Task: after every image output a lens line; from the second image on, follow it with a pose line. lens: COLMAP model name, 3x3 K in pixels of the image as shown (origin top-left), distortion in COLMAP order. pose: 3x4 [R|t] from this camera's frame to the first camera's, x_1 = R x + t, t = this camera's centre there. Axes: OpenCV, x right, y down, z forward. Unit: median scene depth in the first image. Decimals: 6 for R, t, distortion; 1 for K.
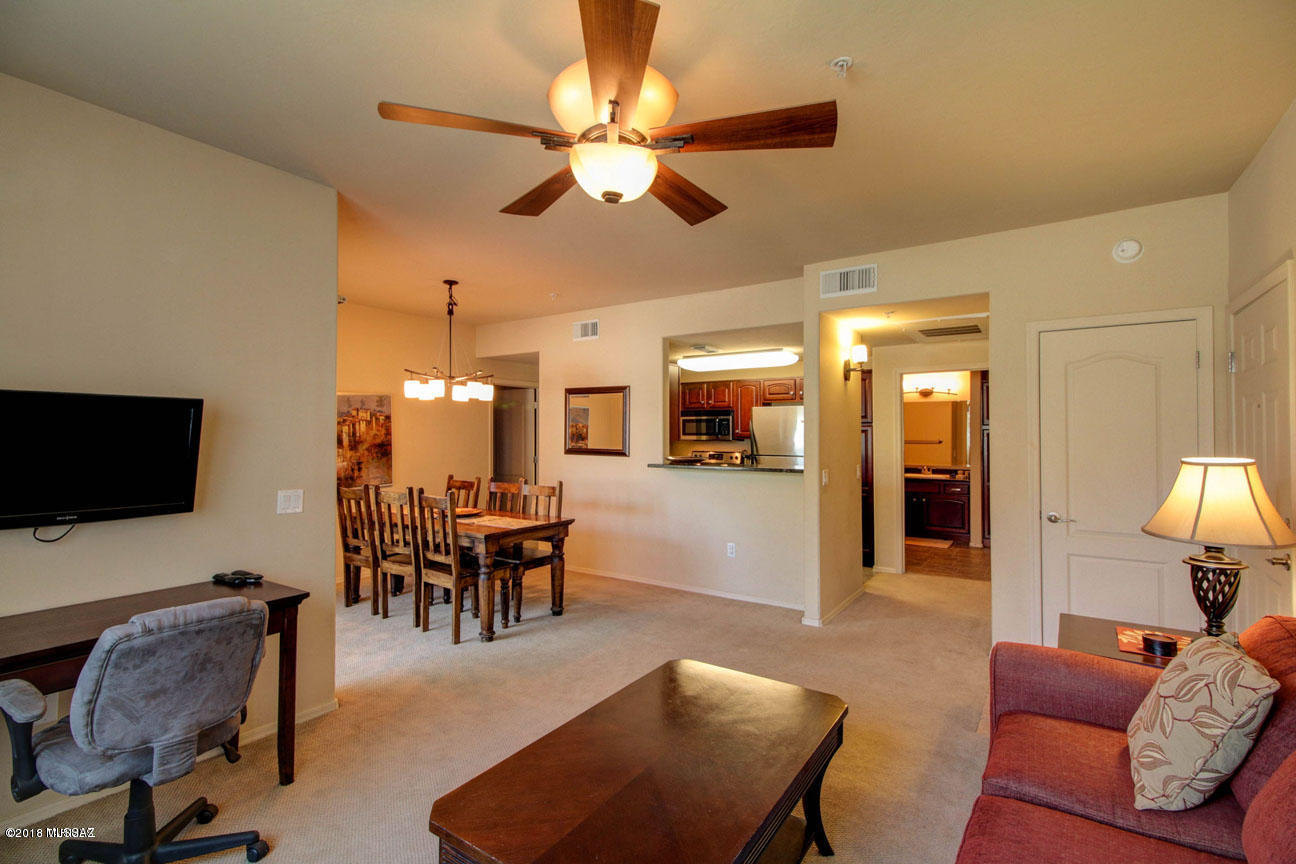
lens RADIAL K [[604.0, 0, 648.0], [0, 604.0, 432.0], [0, 0, 1]] dist [0.020132, -0.000460]
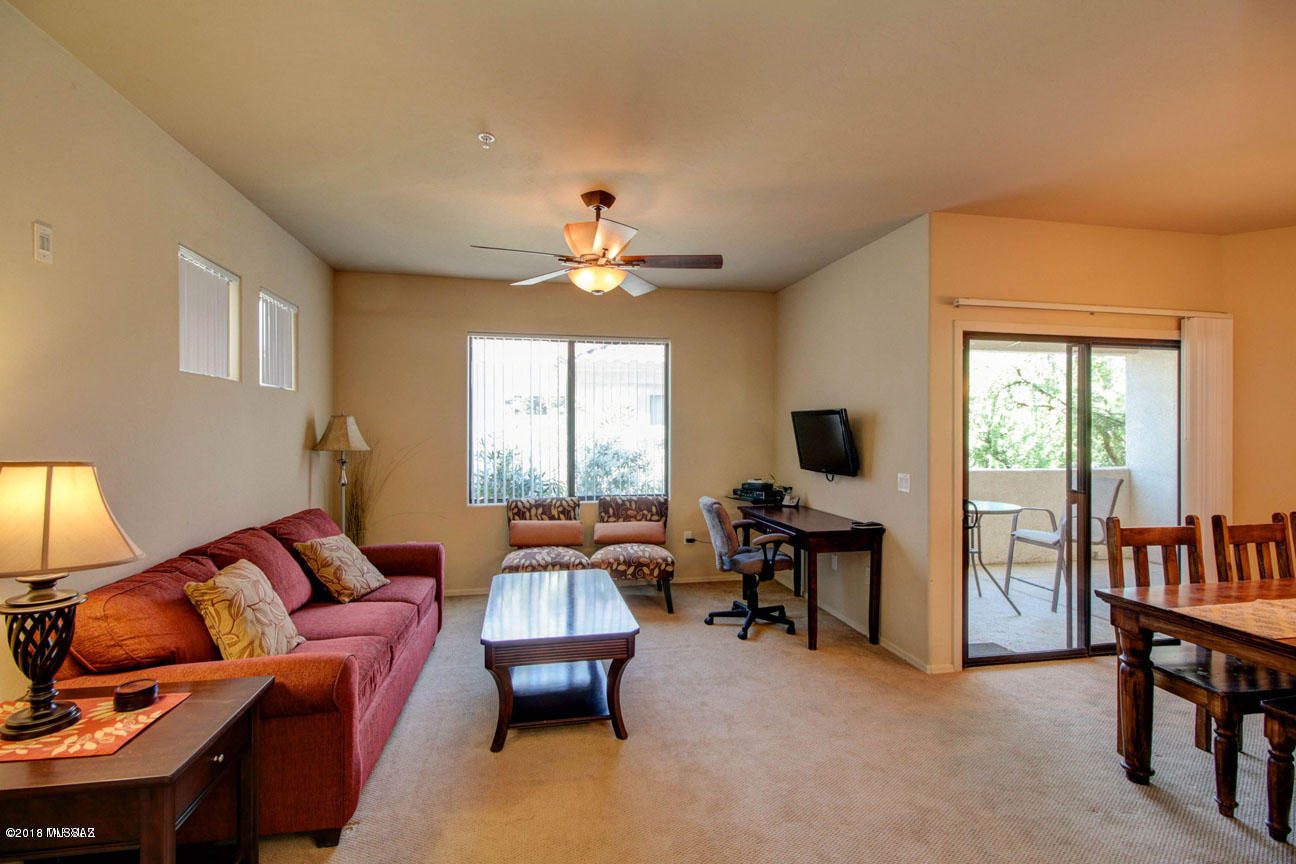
lens RADIAL K [[588.5, 0, 648.0], [0, 588.5, 432.0], [0, 0, 1]] dist [0.003307, -0.000664]
pose [[-0.703775, -0.002632, -0.710419, 0.399952], [-0.003778, 0.999993, 0.000037, 0.005807], [0.710413, 0.002710, -0.703779, 0.886299]]
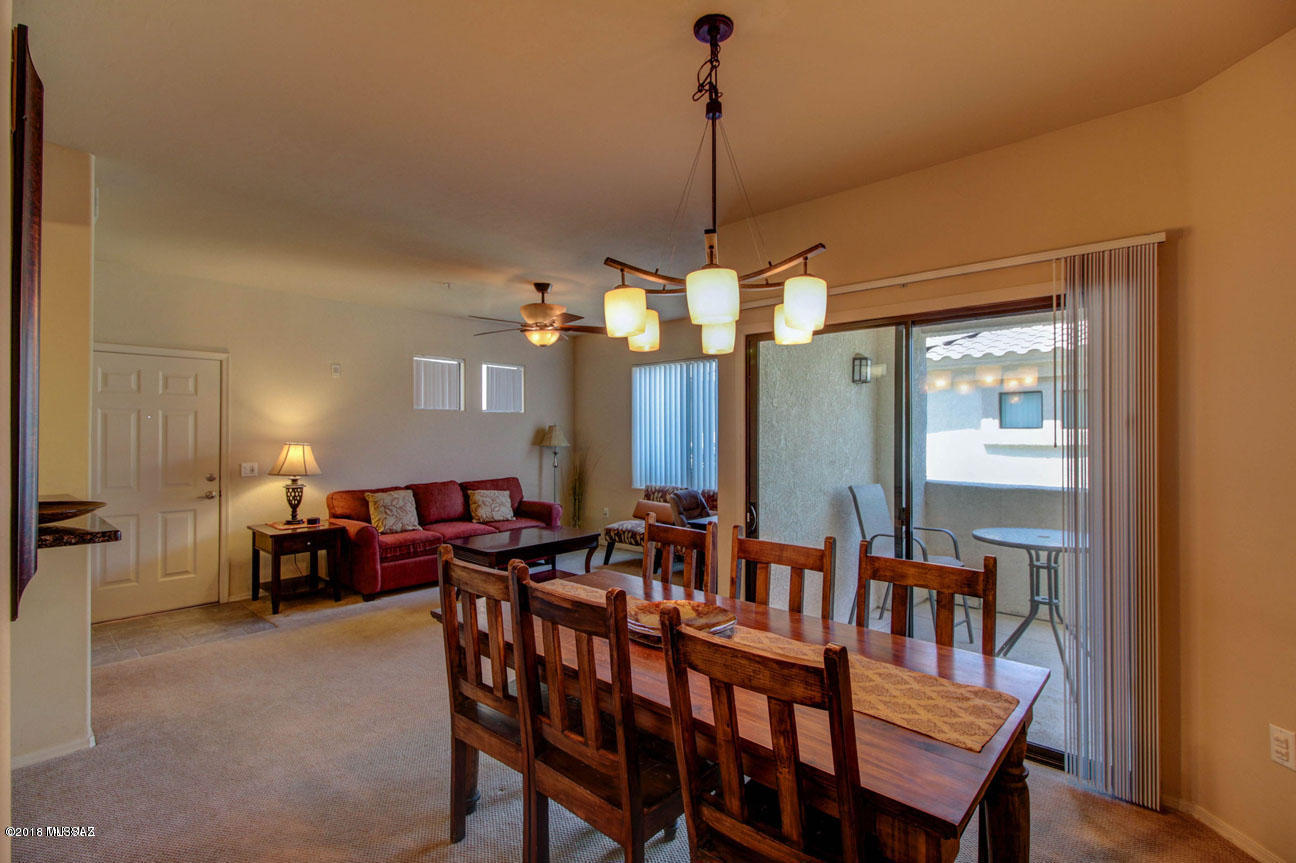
lens RADIAL K [[604.0, 0, 648.0], [0, 604.0, 431.5], [0, 0, 1]] dist [0.020132, -0.000460]
pose [[-0.988706, -0.003556, 0.149828, -0.345797], [-0.003728, 0.999993, -0.000869, 0.000242], [-0.149824, -0.001418, -0.988712, 1.386096]]
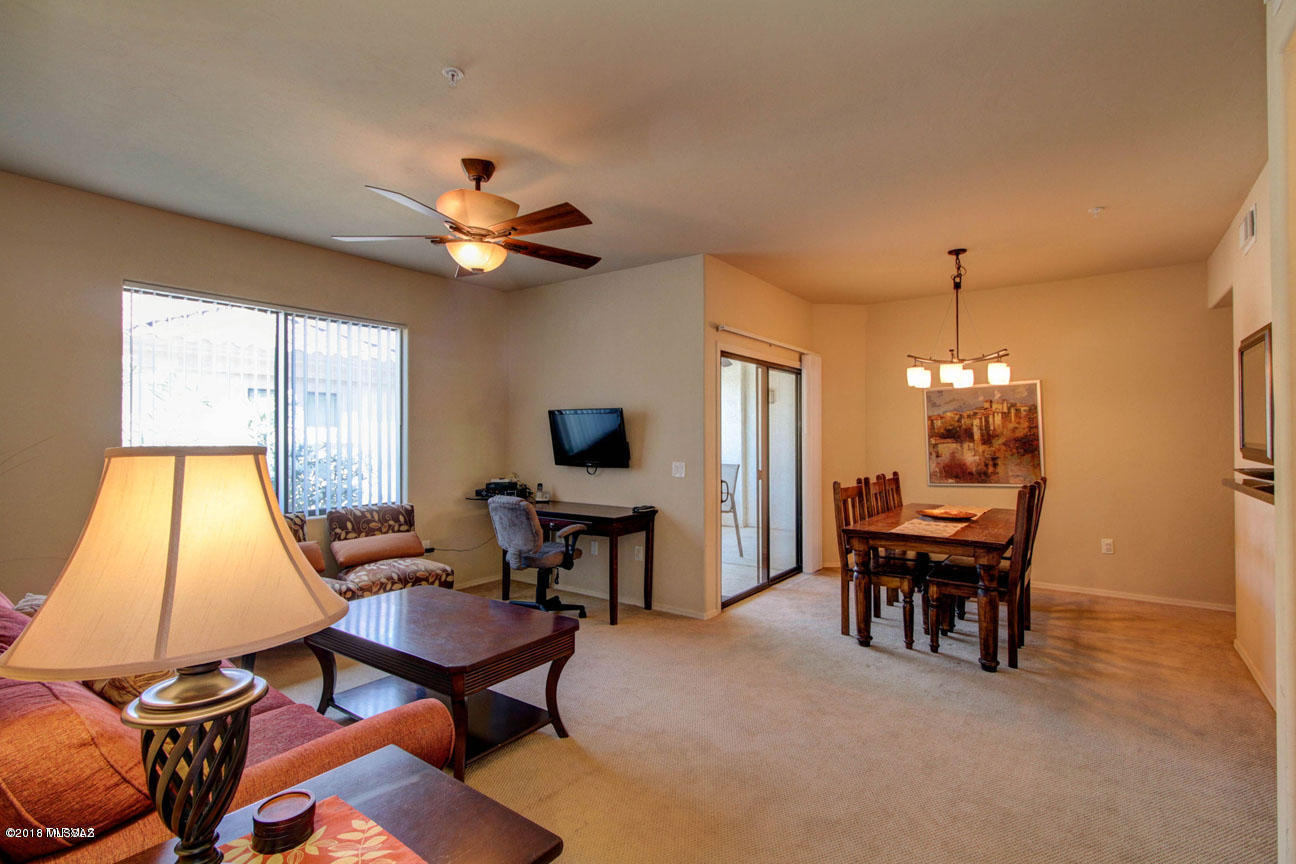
lens RADIAL K [[604.0, 0, 648.0], [0, 604.0, 432.0], [0, 0, 1]] dist [0.020132, -0.000460]
pose [[-0.049676, -0.011399, -0.998700, 0.572056], [0.005869, 0.999914, -0.011704, 0.021394], [0.998748, -0.006442, -0.049605, 0.595422]]
